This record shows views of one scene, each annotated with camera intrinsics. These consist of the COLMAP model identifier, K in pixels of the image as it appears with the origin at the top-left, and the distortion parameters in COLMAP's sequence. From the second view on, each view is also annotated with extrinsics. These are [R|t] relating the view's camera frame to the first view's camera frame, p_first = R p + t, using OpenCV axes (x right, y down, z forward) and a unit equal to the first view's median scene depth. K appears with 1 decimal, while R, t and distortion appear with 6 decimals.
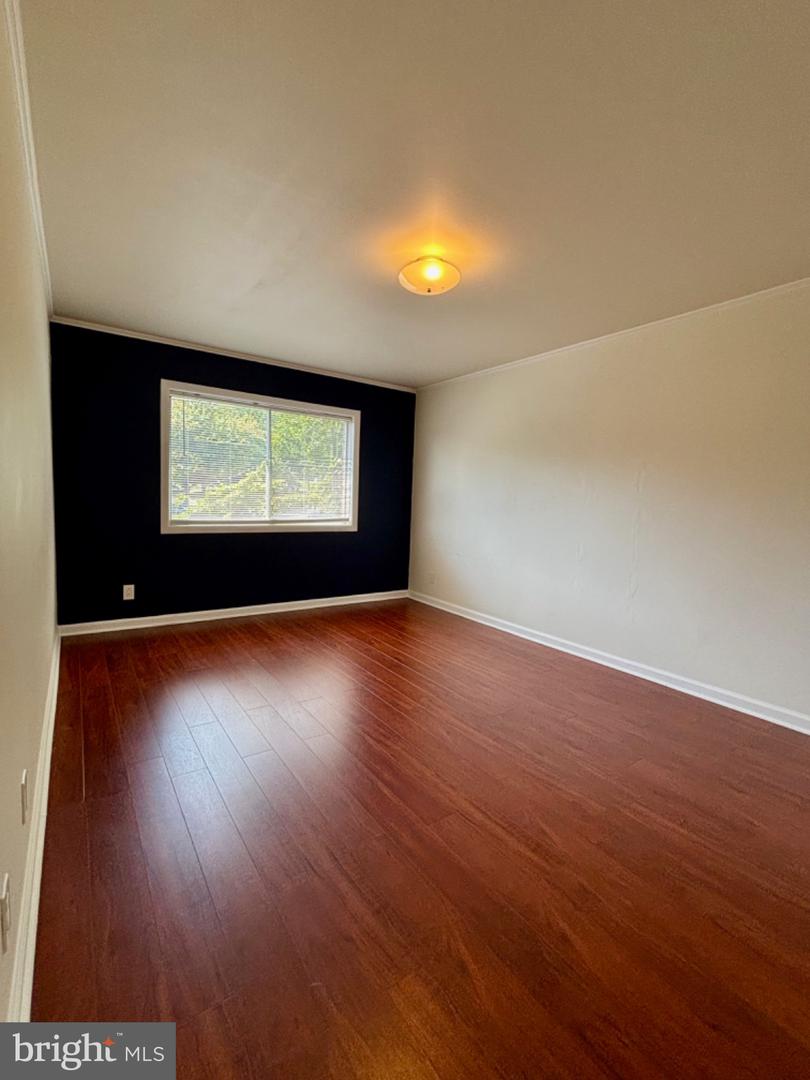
lens RADIAL K [[472.8, 0, 409.4], [0, 472.8, 534.8], [0, 0, 1]] dist [-0.000308, -0.000481]
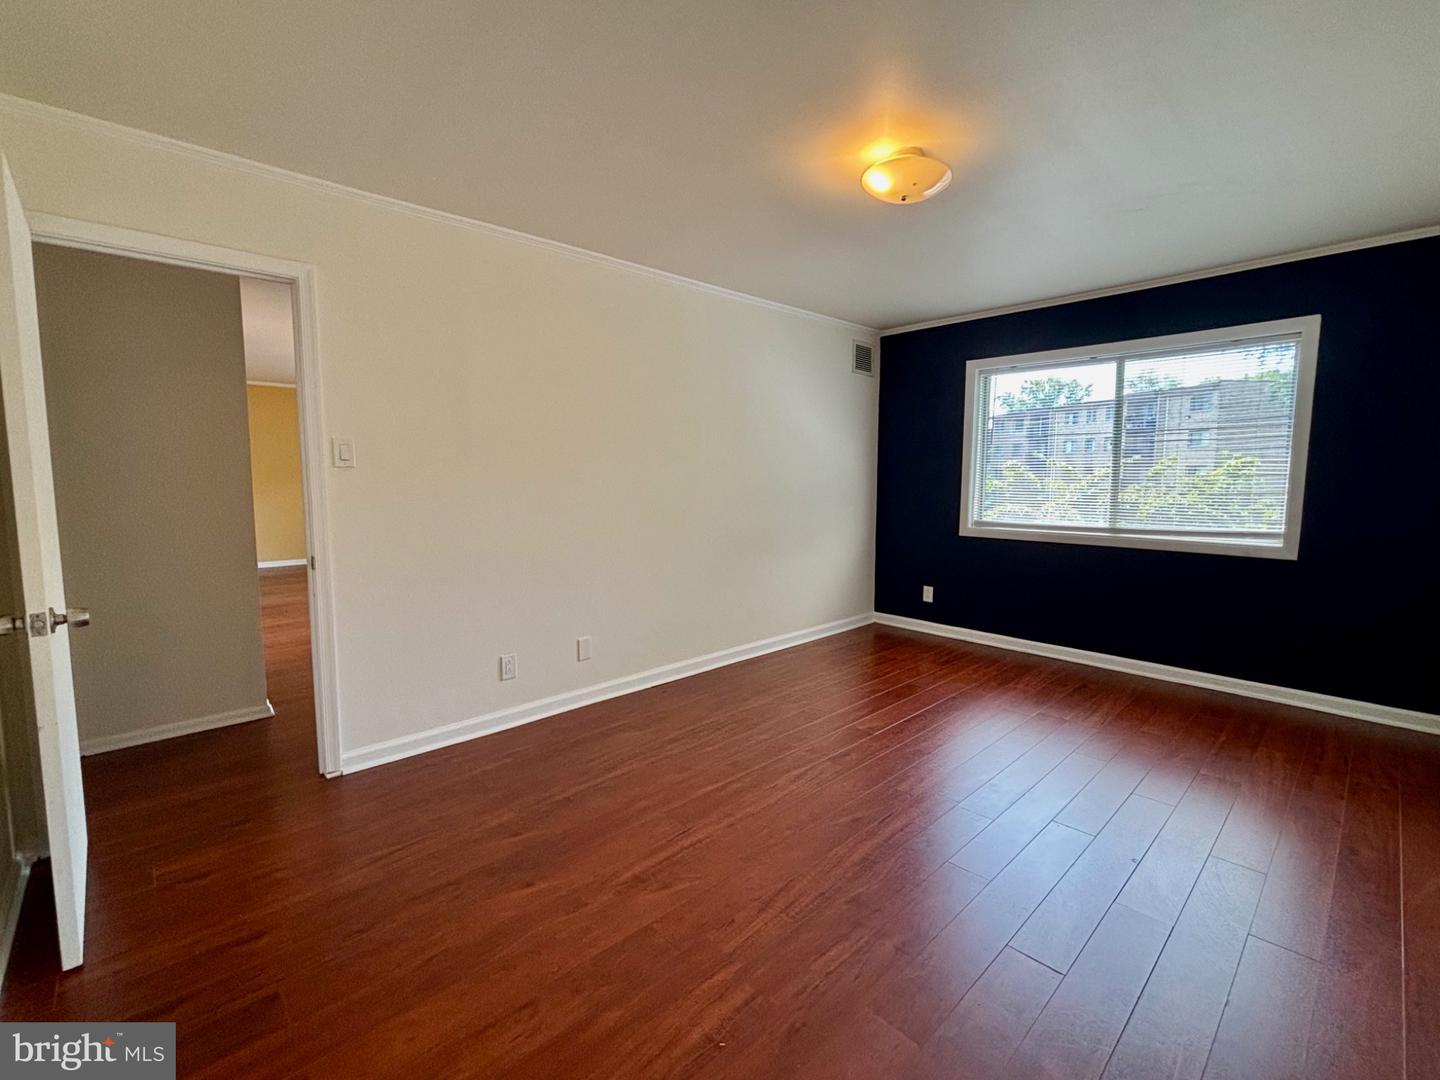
lens RADIAL K [[630.4, 0, 711.4], [0, 630.4, 538.0], [0, 0, 1]] dist [-0.000308, -0.000481]
pose [[0.127656, 0.060720, -0.989958, 0.633863], [-0.073145, 0.995983, 0.051658, -0.026433], [0.989118, 0.065816, 0.131584, 0.410398]]
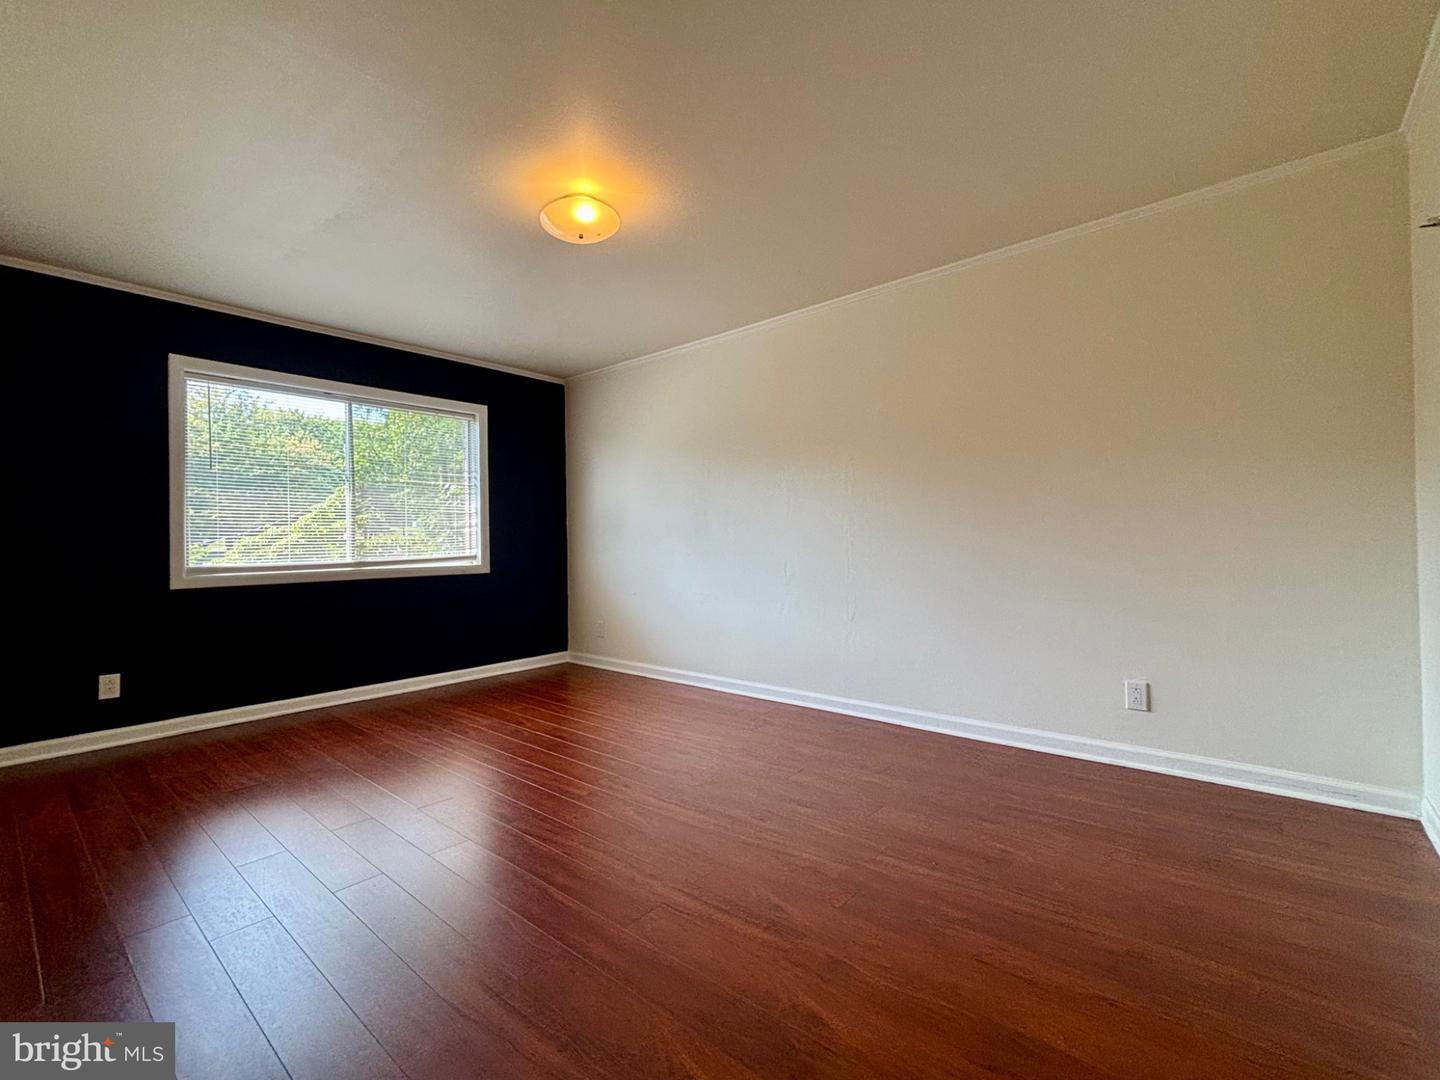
lens RADIAL K [[638.7, 0, 713.7], [0, 638.7, 535.9], [0, 0, 1]] dist [-0.018379, 0.015398]
pose [[0.969455, -0.050268, 0.240062, -0.015102], [0.069843, 0.994829, -0.073738, 0.043709], [-0.235114, 0.088253, 0.967953, -0.015155]]
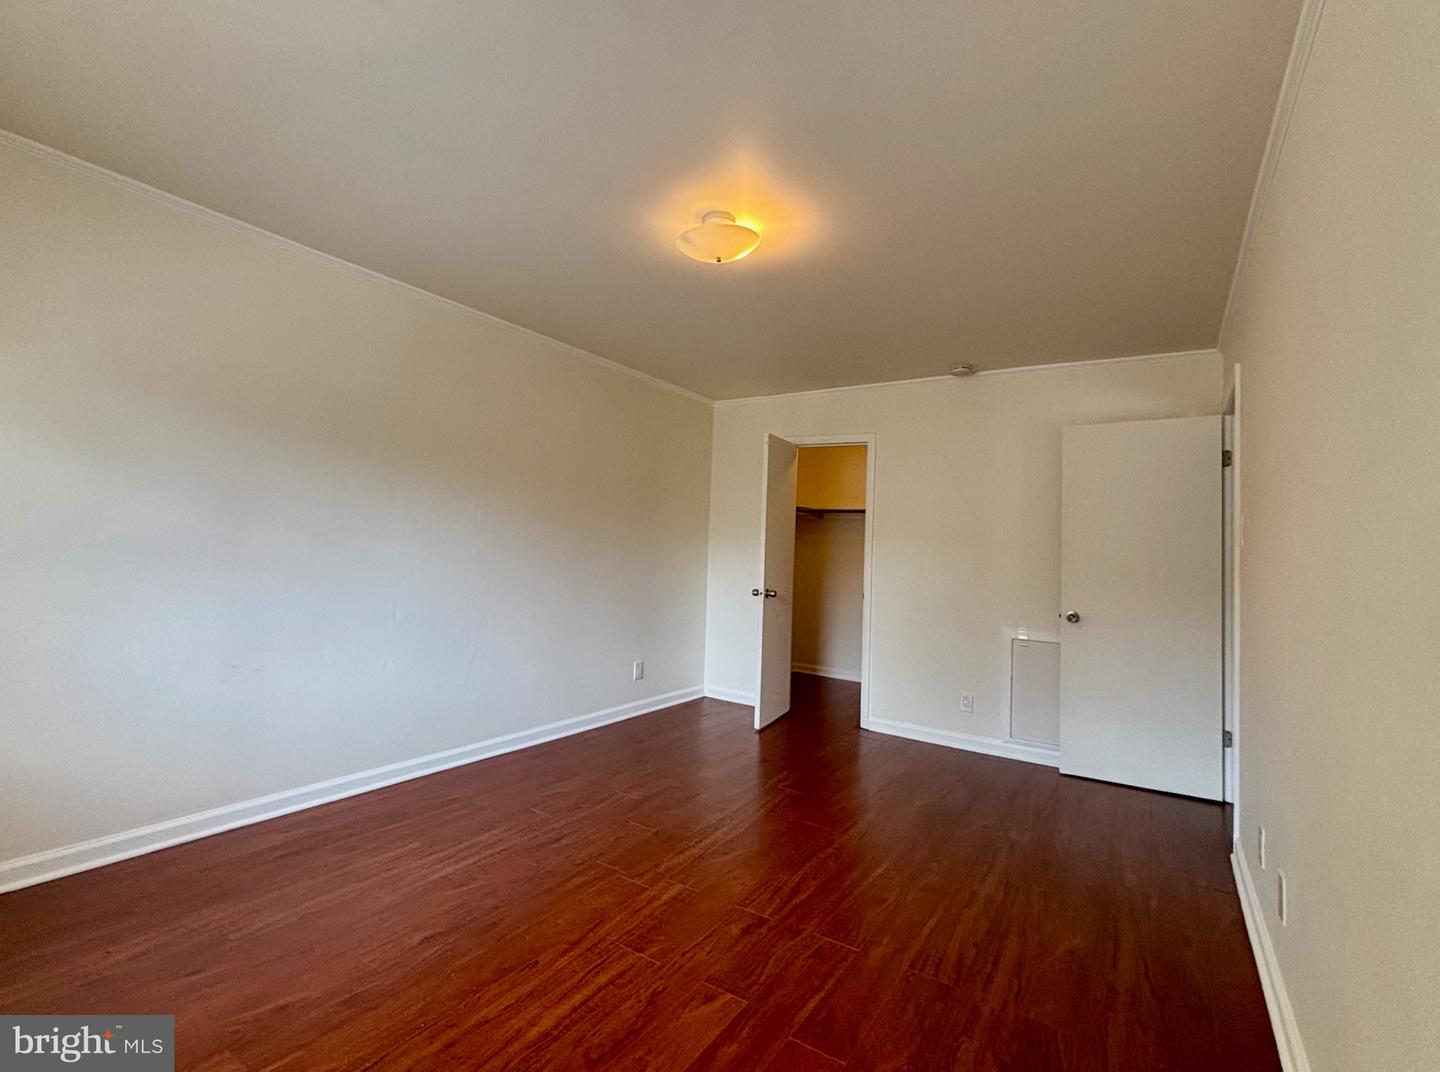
lens RADIAL K [[638.7, 0, 713.7], [0, 638.7, 531.9], [0, 0, 1]] dist [-0.018379, 0.015398]
pose [[-0.338655, -0.013351, 0.940816, -0.549668], [0.030679, 0.999211, 0.025223, -0.078978], [-0.940411, 0.037405, -0.337978, 0.855495]]
